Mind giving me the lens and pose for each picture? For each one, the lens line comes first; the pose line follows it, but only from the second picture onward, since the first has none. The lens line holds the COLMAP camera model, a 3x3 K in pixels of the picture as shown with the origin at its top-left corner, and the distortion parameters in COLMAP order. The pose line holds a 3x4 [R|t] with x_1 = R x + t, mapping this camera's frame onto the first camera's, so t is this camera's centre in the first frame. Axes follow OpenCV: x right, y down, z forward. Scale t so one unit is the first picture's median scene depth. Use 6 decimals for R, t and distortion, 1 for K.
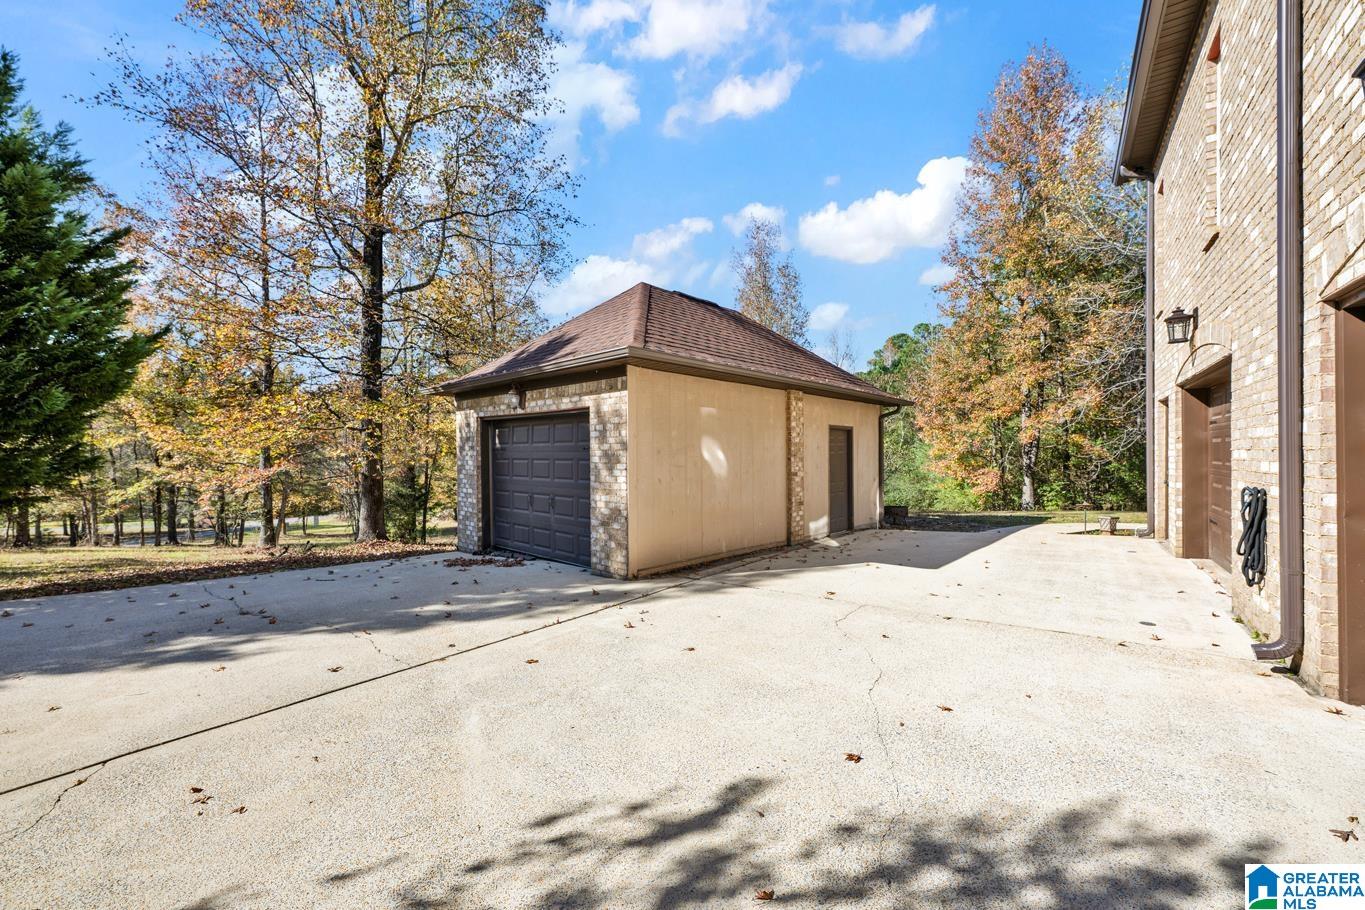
lens RADIAL K [[539.3, 0, 676.6], [0, 539.3, 459.3], [0, 0, 1]] dist [0.000758, 0.000061]
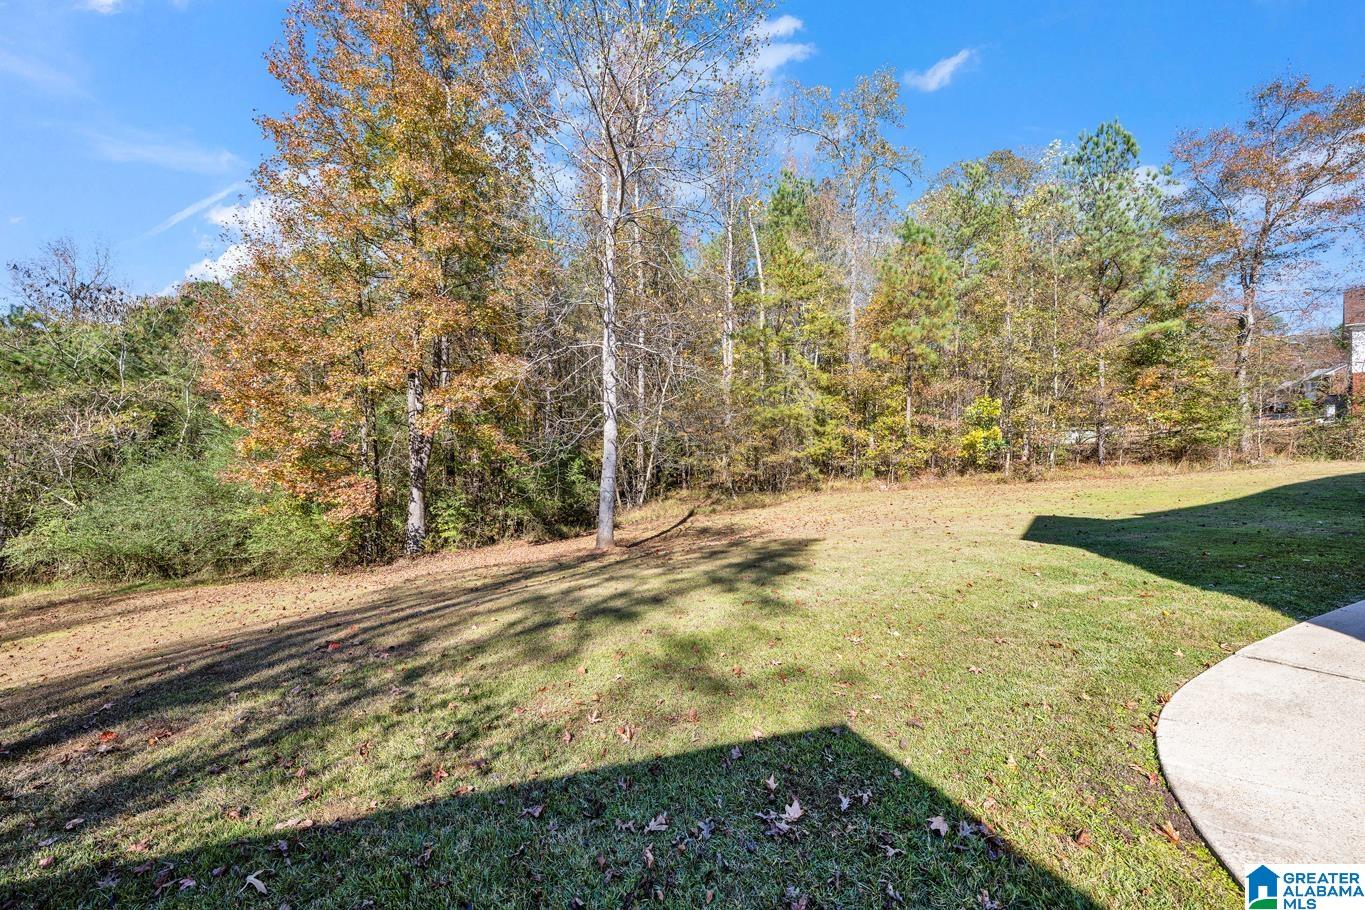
lens RADIAL K [[539.3, 0, 677.2], [0, 539.3, 457.2], [0, 0, 1]] dist [0.000758, 0.000061]
pose [[0.449712, 0.017567, 0.893001, 0.217476], [-0.003581, 0.999834, -0.017866, 0.006315], [-0.893166, 0.004836, 0.449700, 0.434028]]
